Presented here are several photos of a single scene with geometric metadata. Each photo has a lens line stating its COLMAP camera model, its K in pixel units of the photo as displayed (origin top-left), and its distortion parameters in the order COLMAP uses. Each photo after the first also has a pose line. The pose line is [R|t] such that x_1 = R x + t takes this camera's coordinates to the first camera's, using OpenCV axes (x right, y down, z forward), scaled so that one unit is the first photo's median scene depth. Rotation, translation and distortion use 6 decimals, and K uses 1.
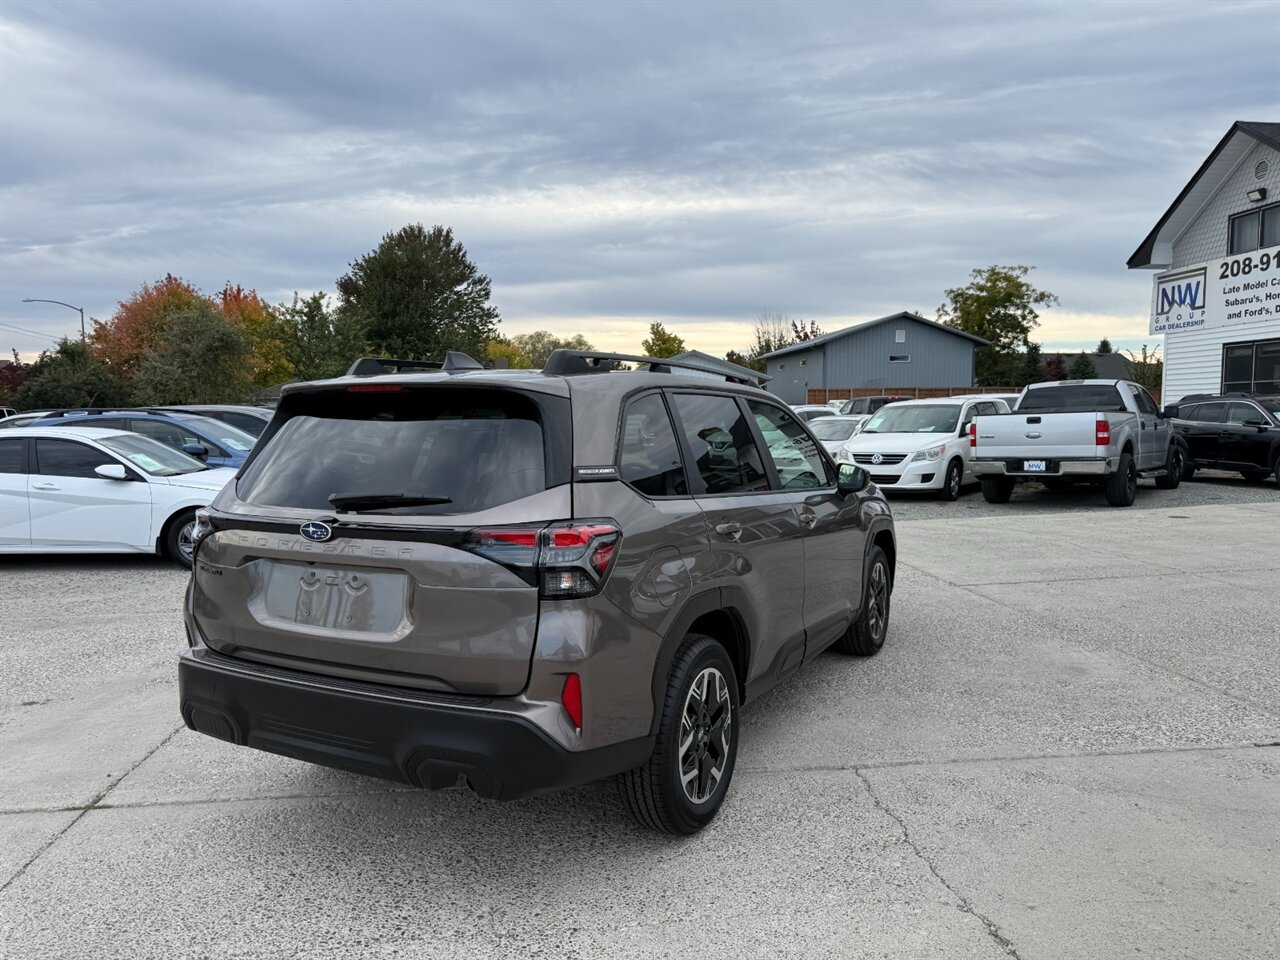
lens RADIAL K [[896.6, 0, 626.1], [0, 896.6, 527.5], [0, 0, 1]] dist [0.062791, -0.081986]
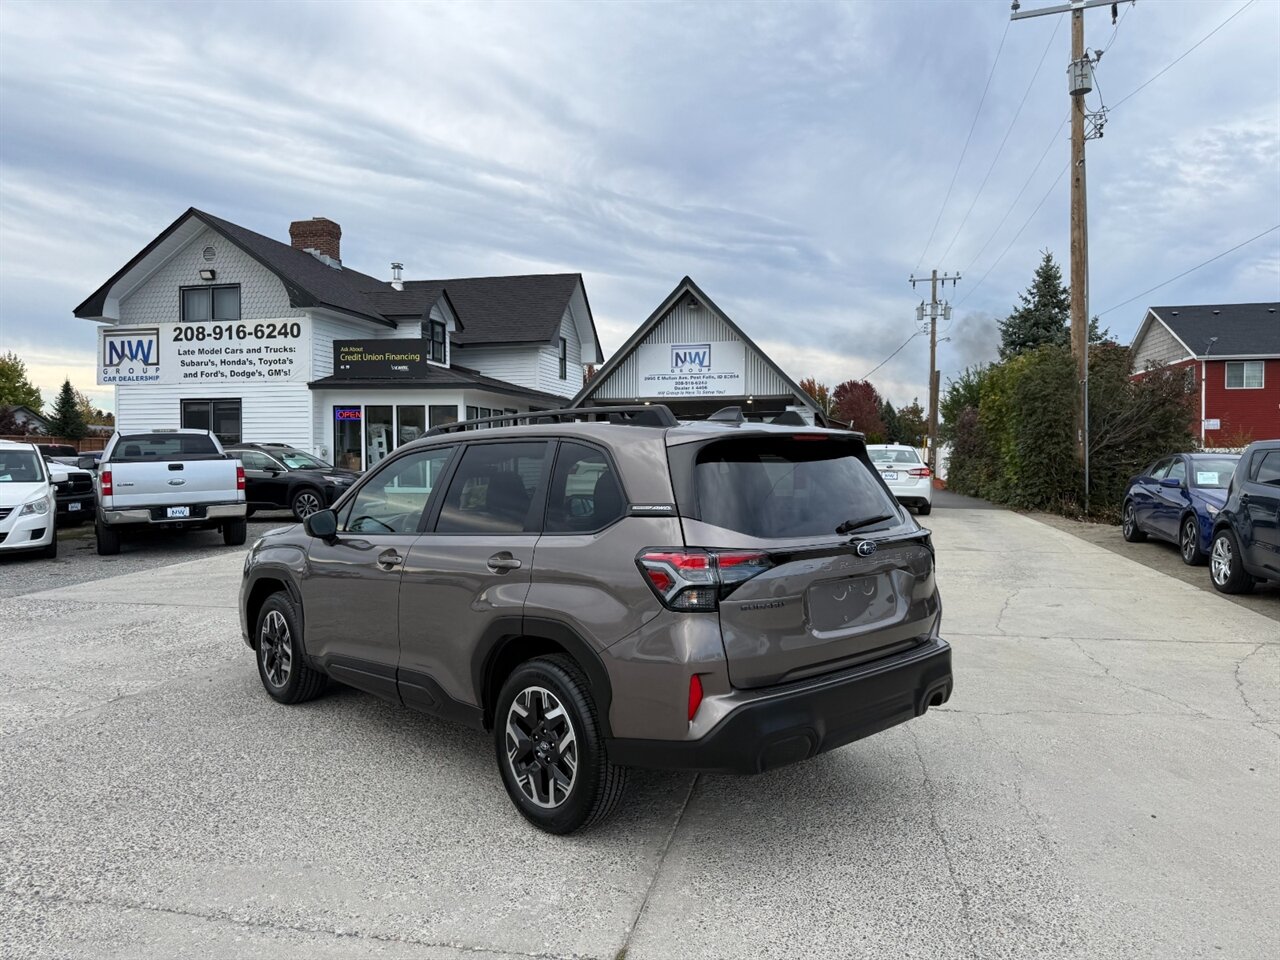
lens RADIAL K [[921.2, 0, 635.8], [0, 921.2, 486.9], [0, 0, 1]] dist [0.072254, -0.097174]
pose [[0.301507, -0.023150, 0.953183, -0.107582], [0.117176, 0.993027, -0.012947, -0.006348], [-0.946236, 0.115594, 0.302118, 0.056550]]
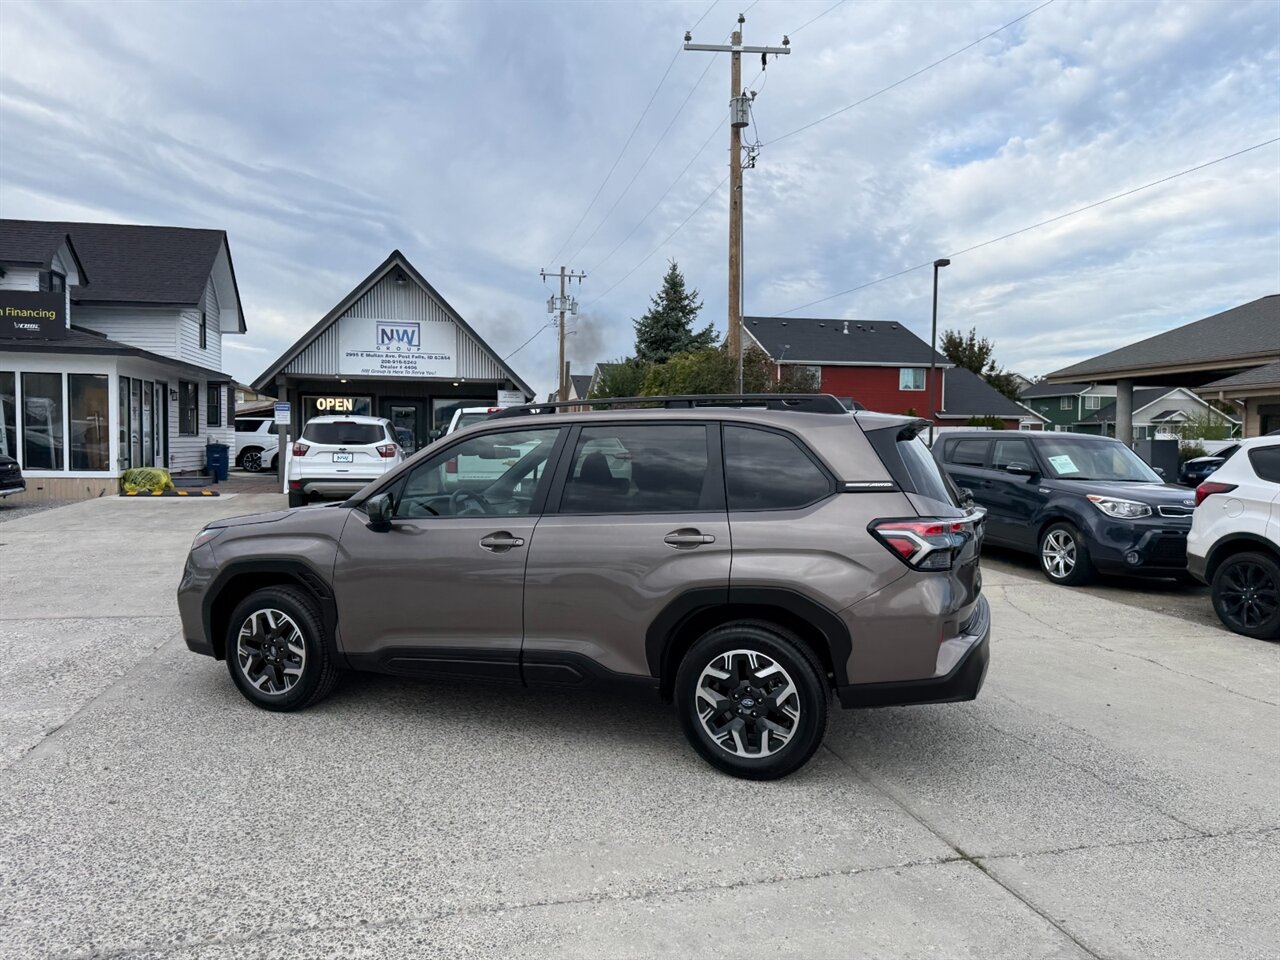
lens RADIAL K [[921.2, 0, 635.8], [0, 921.2, 486.9], [0, 0, 1]] dist [0.072254, -0.097174]
pose [[-0.151241, -0.041125, 0.987641, -0.119875], [0.114190, 0.991718, 0.058781, -0.013649], [-0.981879, 0.121668, -0.145293, 0.118667]]
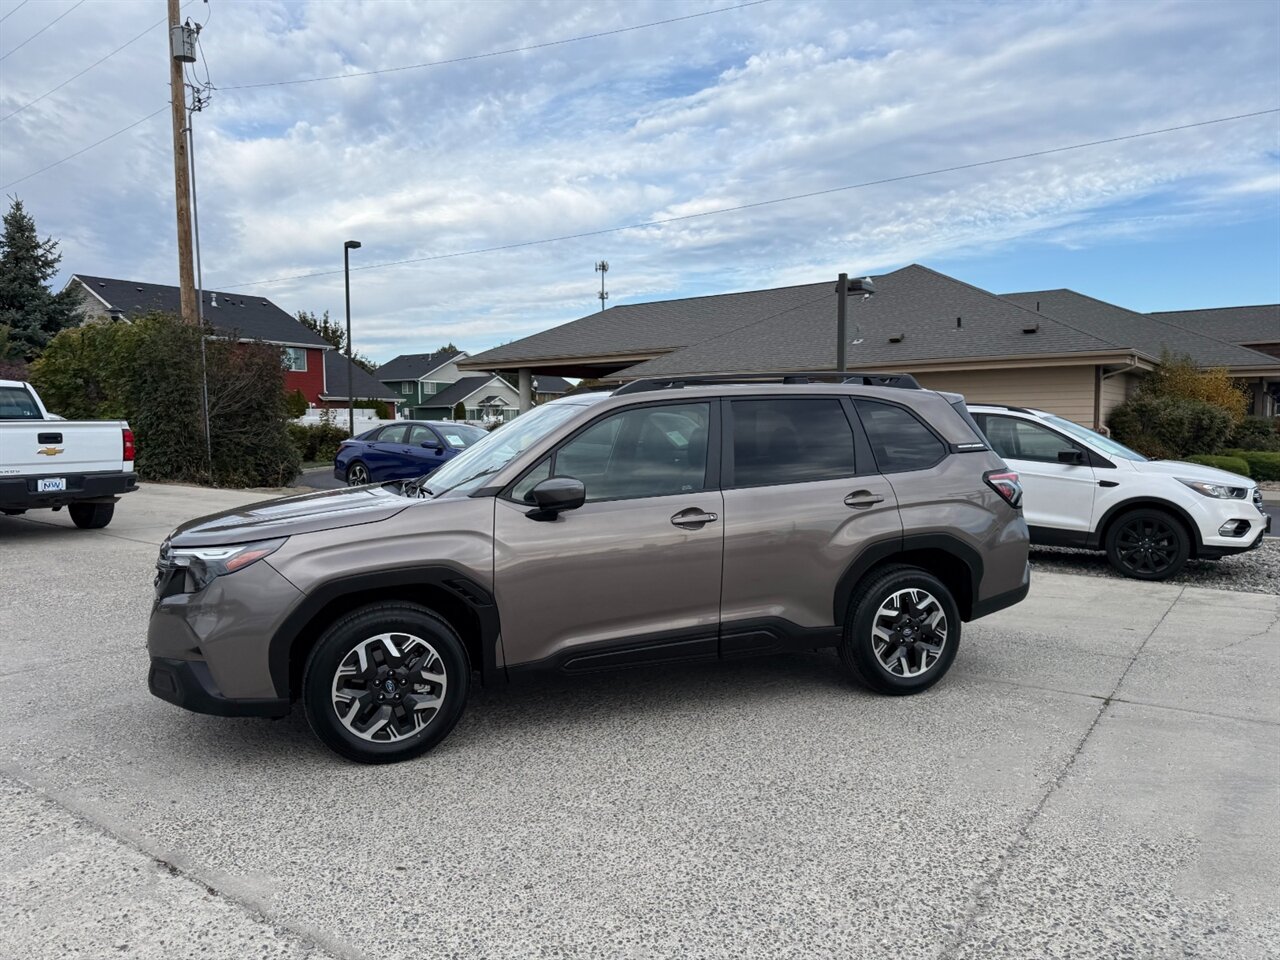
lens RADIAL K [[920.5, 0, 632.9], [0, 920.5, 500.9], [0, 0, 1]] dist [0.058787, -0.080489]
pose [[-0.782002, -0.038101, 0.622111, -0.070245], [0.087657, 0.981486, 0.170298, -0.023338], [-0.617082, 0.187706, -0.764184, 0.204674]]
